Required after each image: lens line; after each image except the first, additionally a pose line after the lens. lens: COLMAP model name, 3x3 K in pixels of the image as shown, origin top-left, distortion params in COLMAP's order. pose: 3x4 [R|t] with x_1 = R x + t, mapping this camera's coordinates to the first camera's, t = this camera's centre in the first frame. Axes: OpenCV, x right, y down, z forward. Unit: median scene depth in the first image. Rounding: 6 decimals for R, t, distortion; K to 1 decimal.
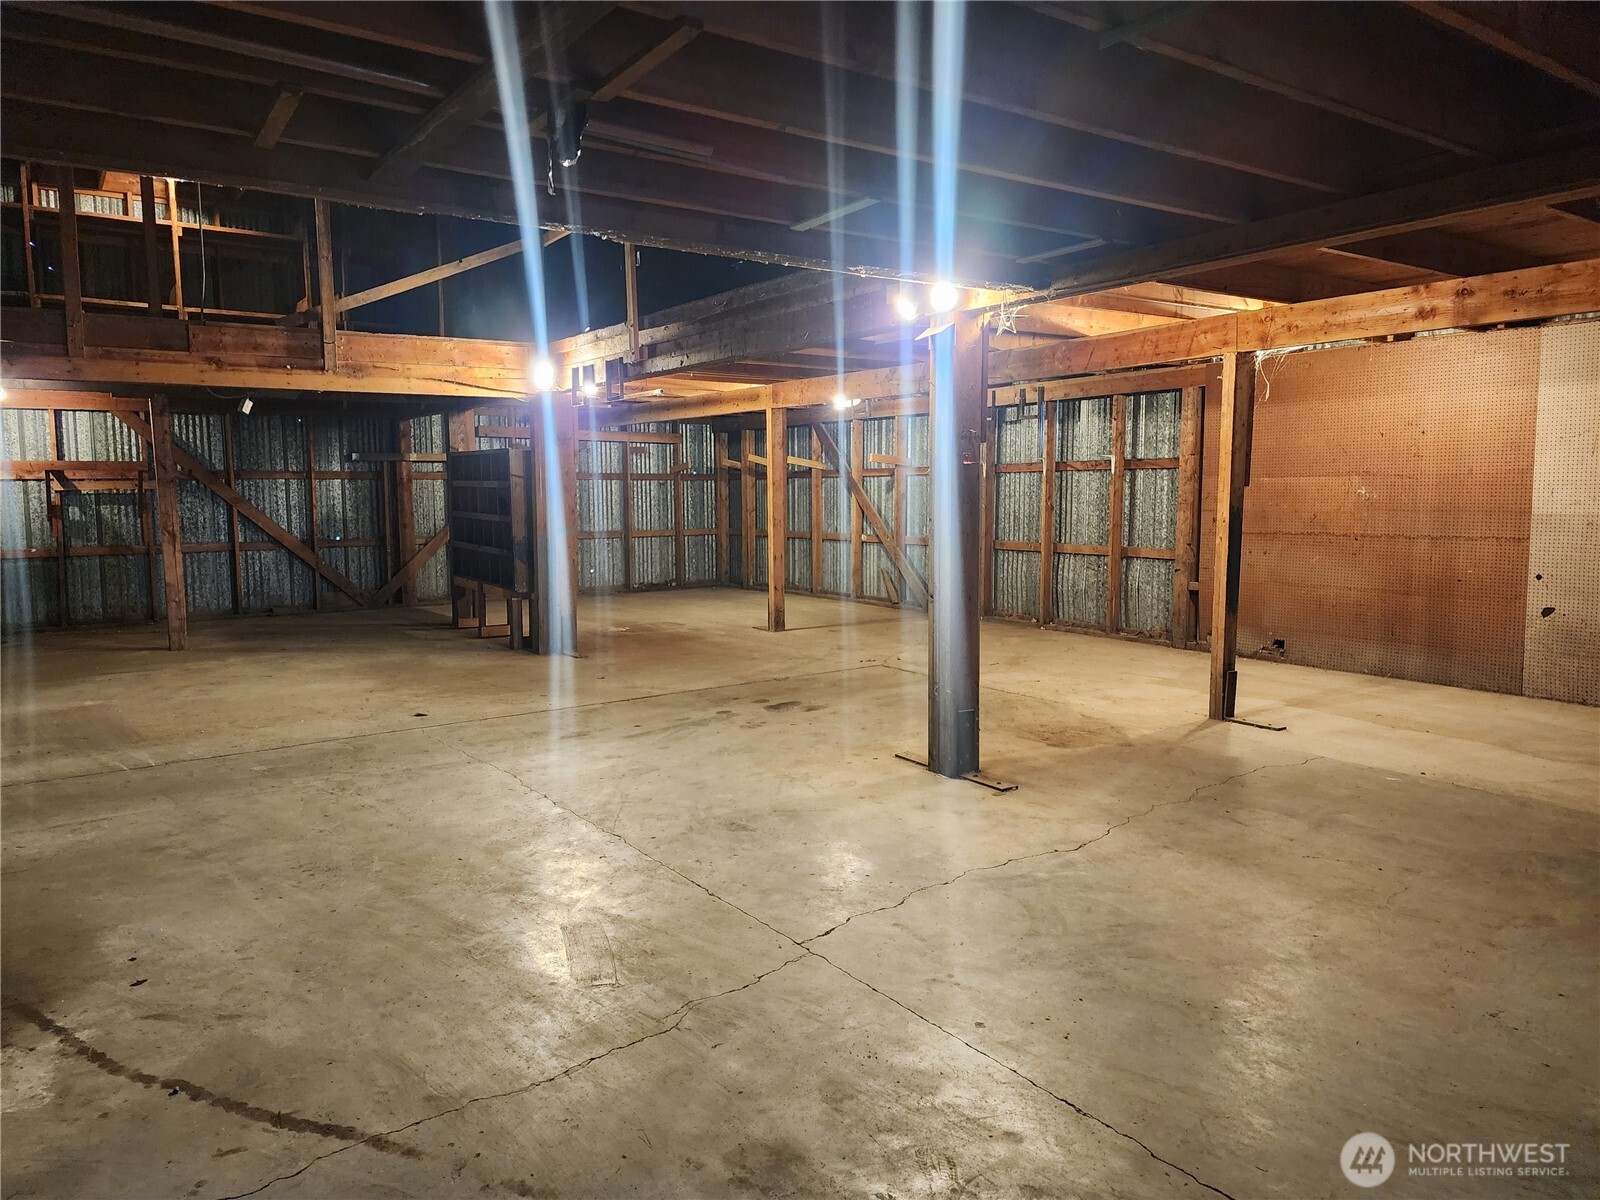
lens RADIAL K [[1054.4, 0, 786.3], [0, 1054.4, 586.5], [0, 0, 1]] dist [0.086178, -0.075624]
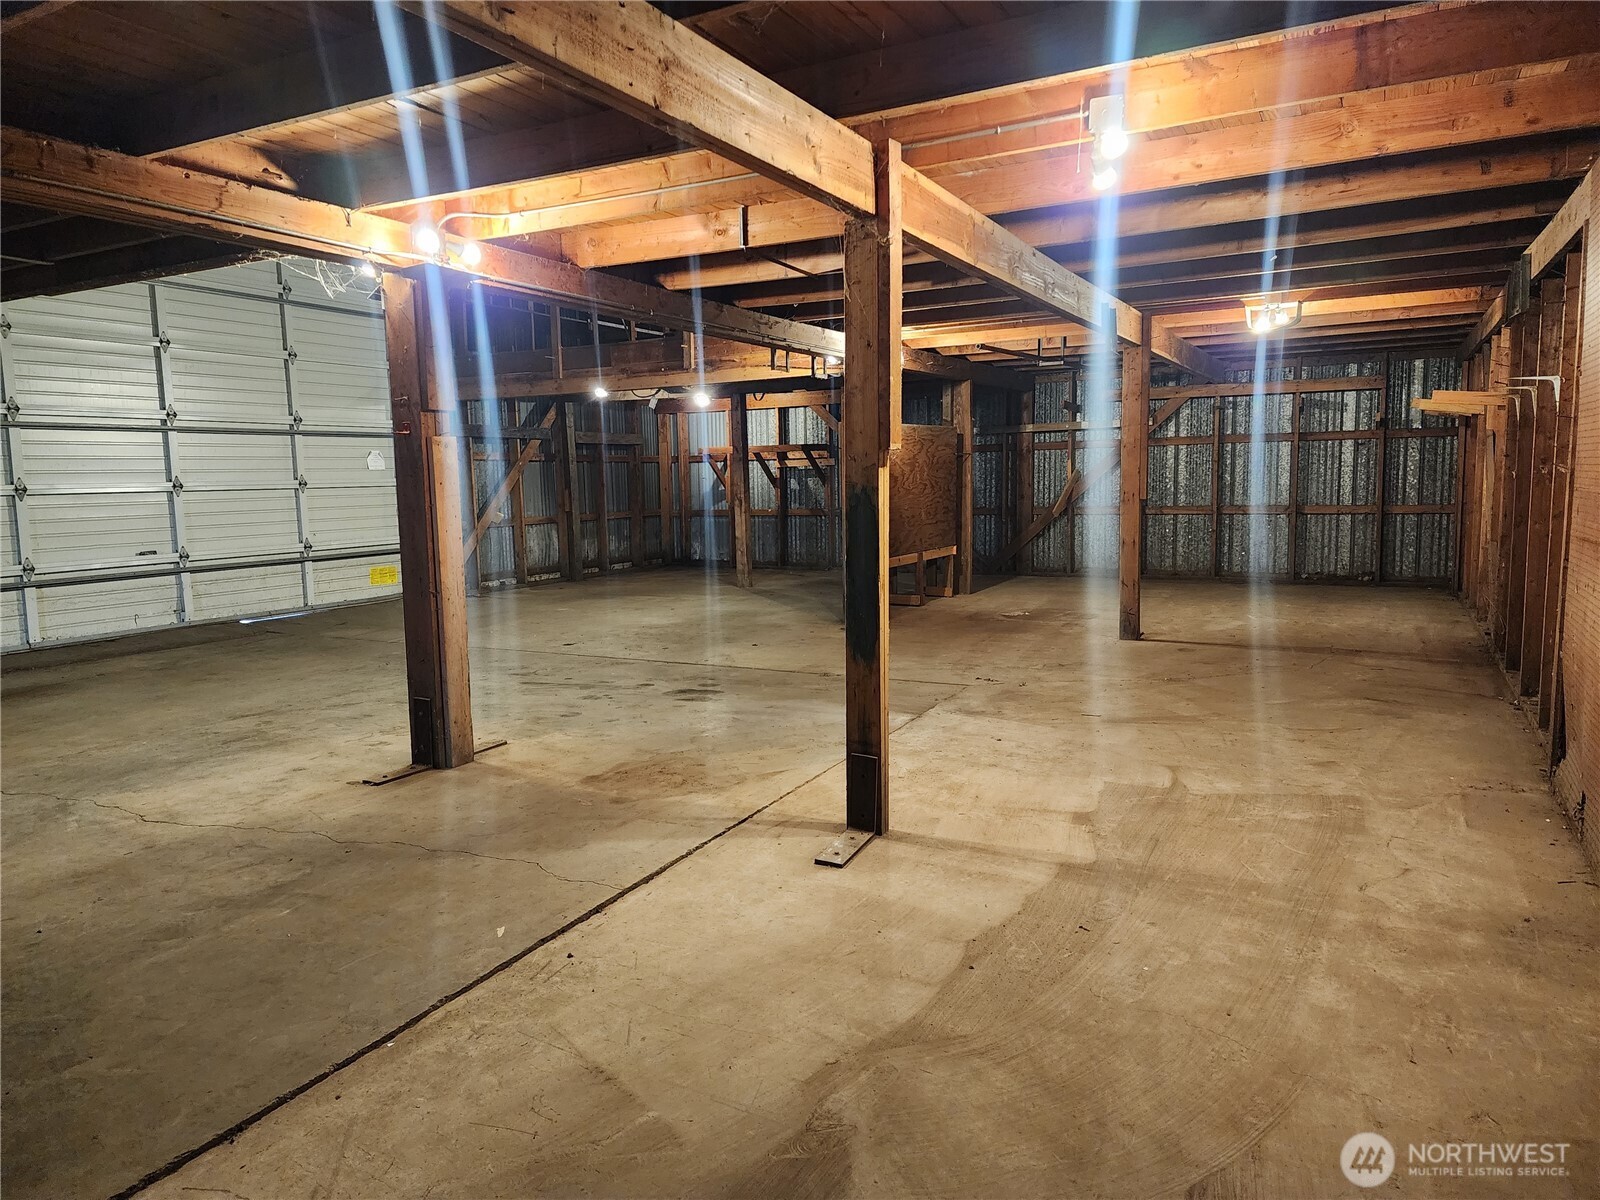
lens RADIAL K [[1054.4, 0, 786.3], [0, 1054.4, 586.5], [0, 0, 1]] dist [0.086178, -0.075624]
pose [[0.450843, 0.091137, -0.887938, 0.525079], [-0.064629, 0.995496, 0.069362, -0.030804], [0.890260, 0.026115, 0.454703, 0.392878]]
